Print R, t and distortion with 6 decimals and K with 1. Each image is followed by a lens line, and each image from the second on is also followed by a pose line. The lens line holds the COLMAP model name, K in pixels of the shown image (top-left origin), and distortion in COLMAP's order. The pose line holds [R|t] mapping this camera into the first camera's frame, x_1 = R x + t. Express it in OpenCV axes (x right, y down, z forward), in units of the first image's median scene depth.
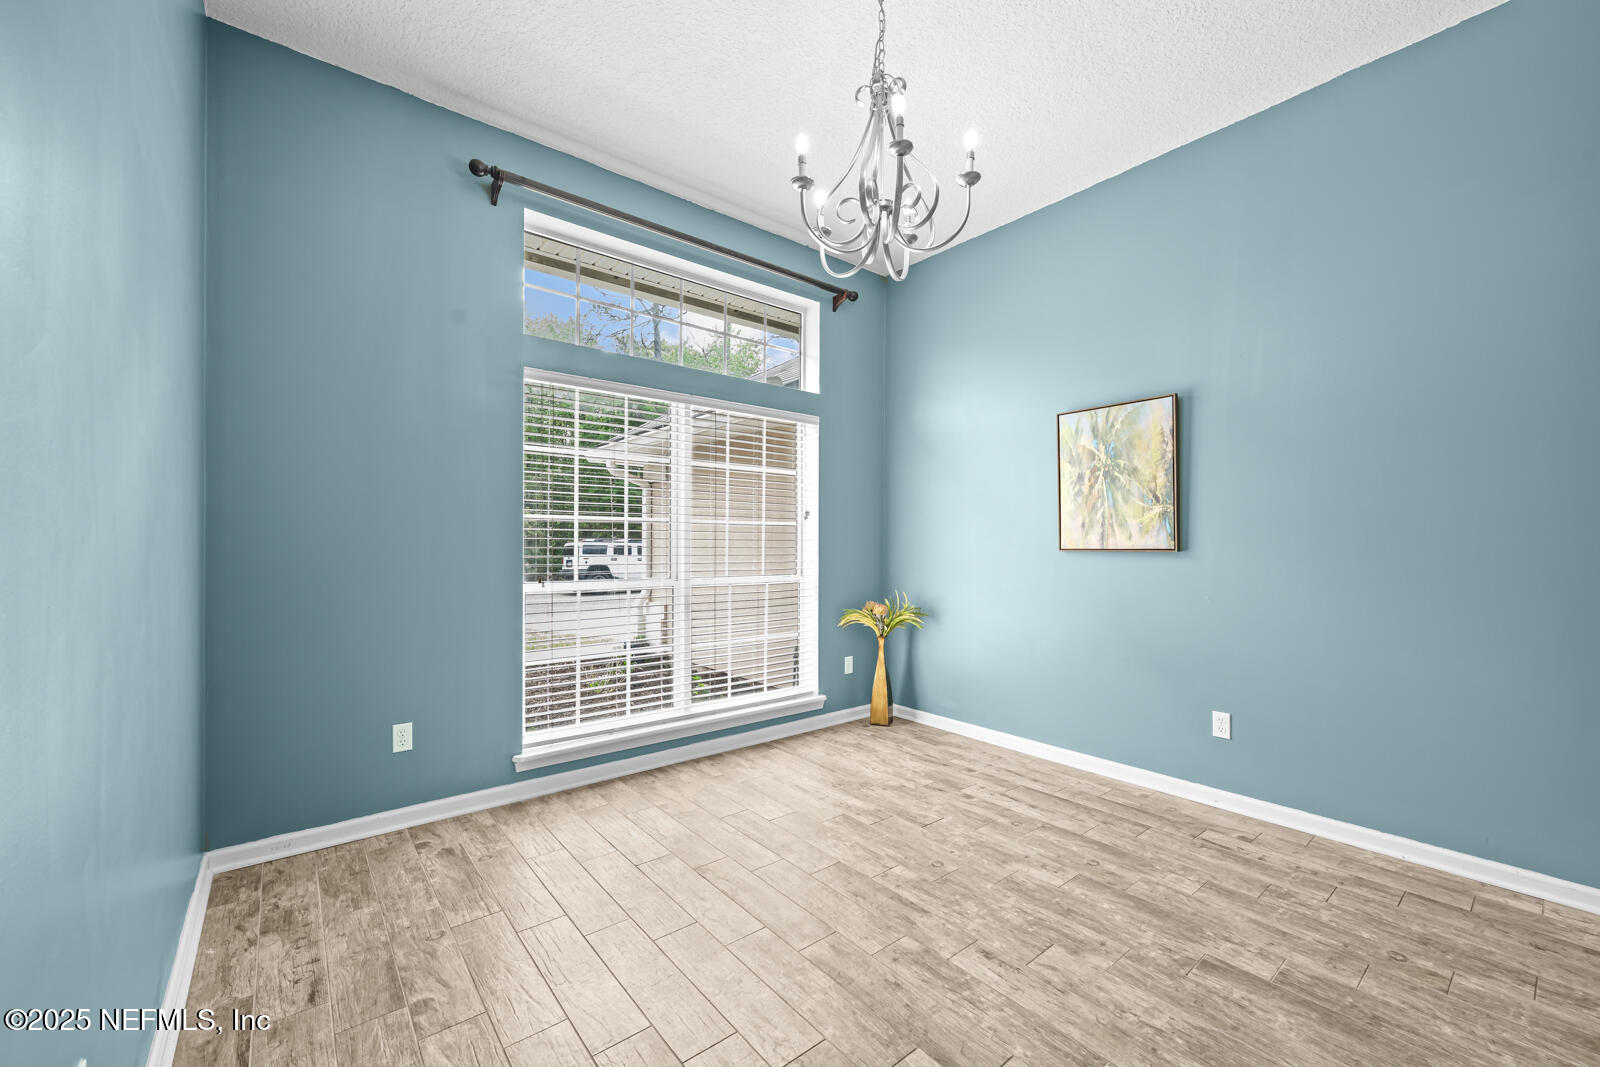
lens RADIAL K [[640.1, 0, 803.0], [0, 640.1, 545.5], [0, 0, 1]] dist [-0.002219, -0.000062]
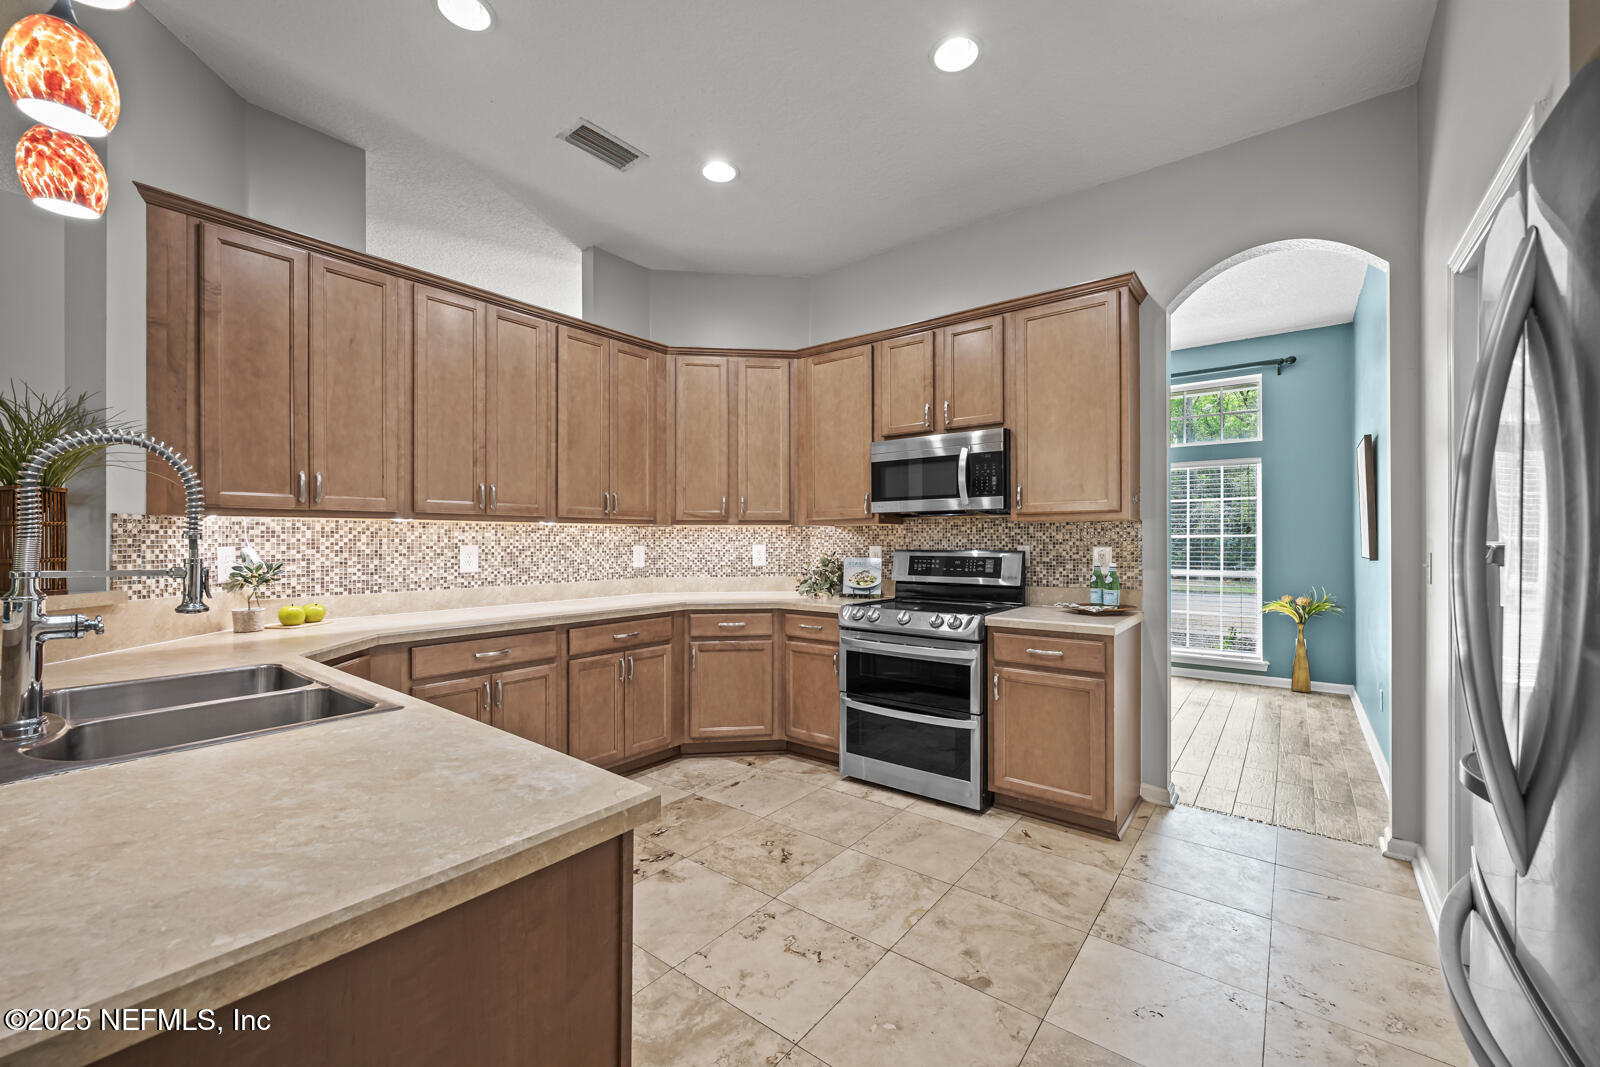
lens RADIAL K [[634.4, 0, 799.8], [0, 634.4, 540.2], [0, 0, 1]] dist [-0.002190, 0.000018]
pose [[0.226656, -0.000318, -0.973975, 1.552185], [-0.003821, 0.999992, -0.001215, -0.023888], [0.973967, 0.003997, 0.226653, -0.372352]]
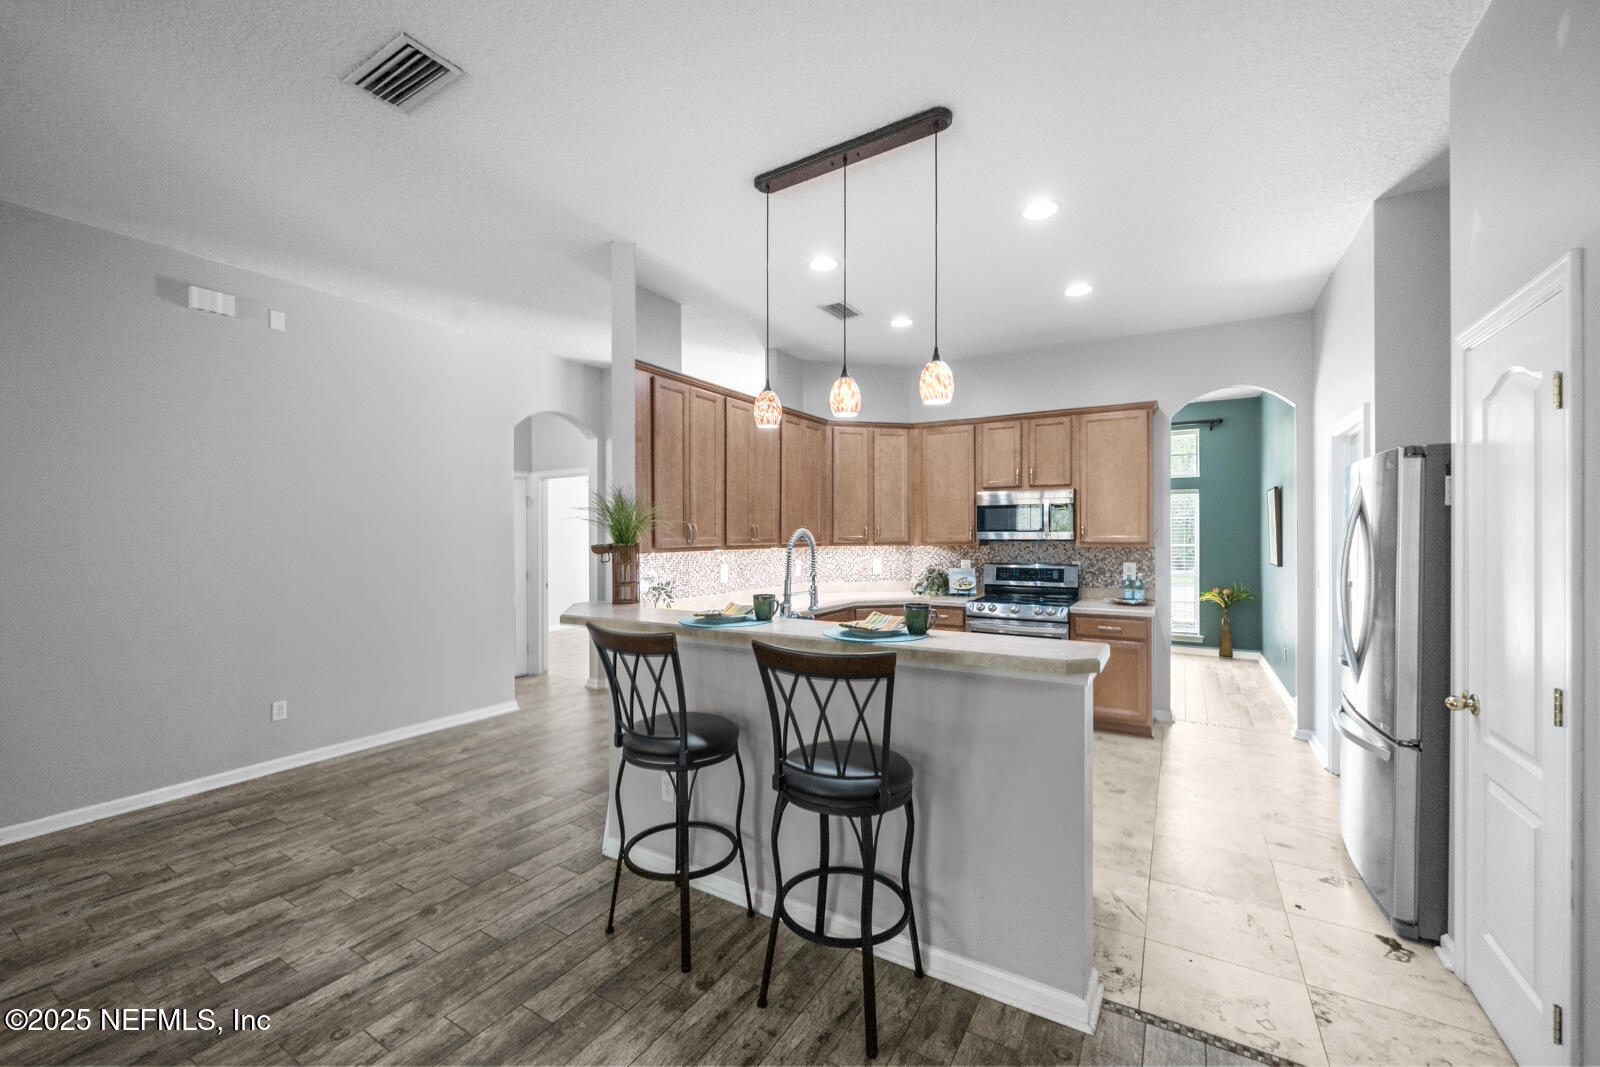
lens RADIAL K [[632.2, 0, 800.0], [0, 632.2, 533.5], [0, 0, 1]] dist [0.000303, -0.000034]
pose [[0.338148, -0.000989, -0.941092, 1.919269], [-0.001697, 0.999997, -0.001661, -0.088595], [0.941091, 0.002159, 0.338145, -1.029256]]
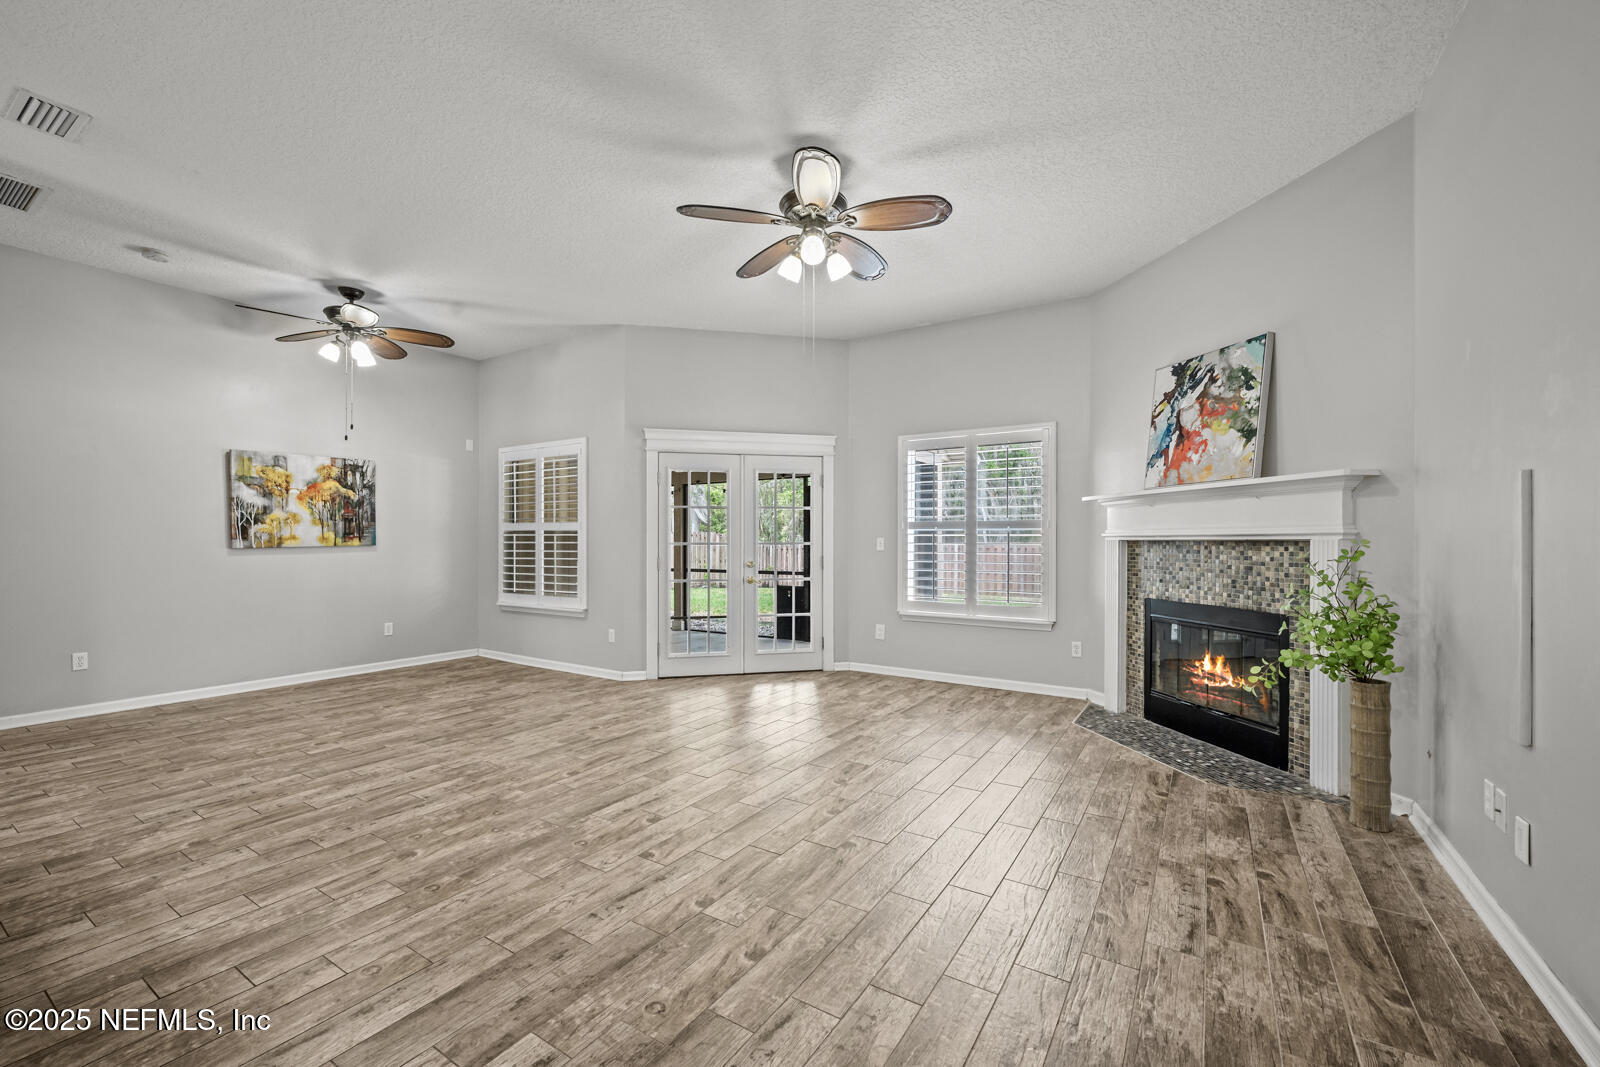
lens RADIAL K [[649.5, 0, 794.5], [0, 649.5, 541.7], [0, 0, 1]] dist [-0.001361, 0.000094]
pose [[-0.303692, 0.003571, 0.952764, 0.543517], [0.005357, 0.999984, -0.002041, 0.009947], [-0.952755, 0.004484, -0.303706, -1.420207]]
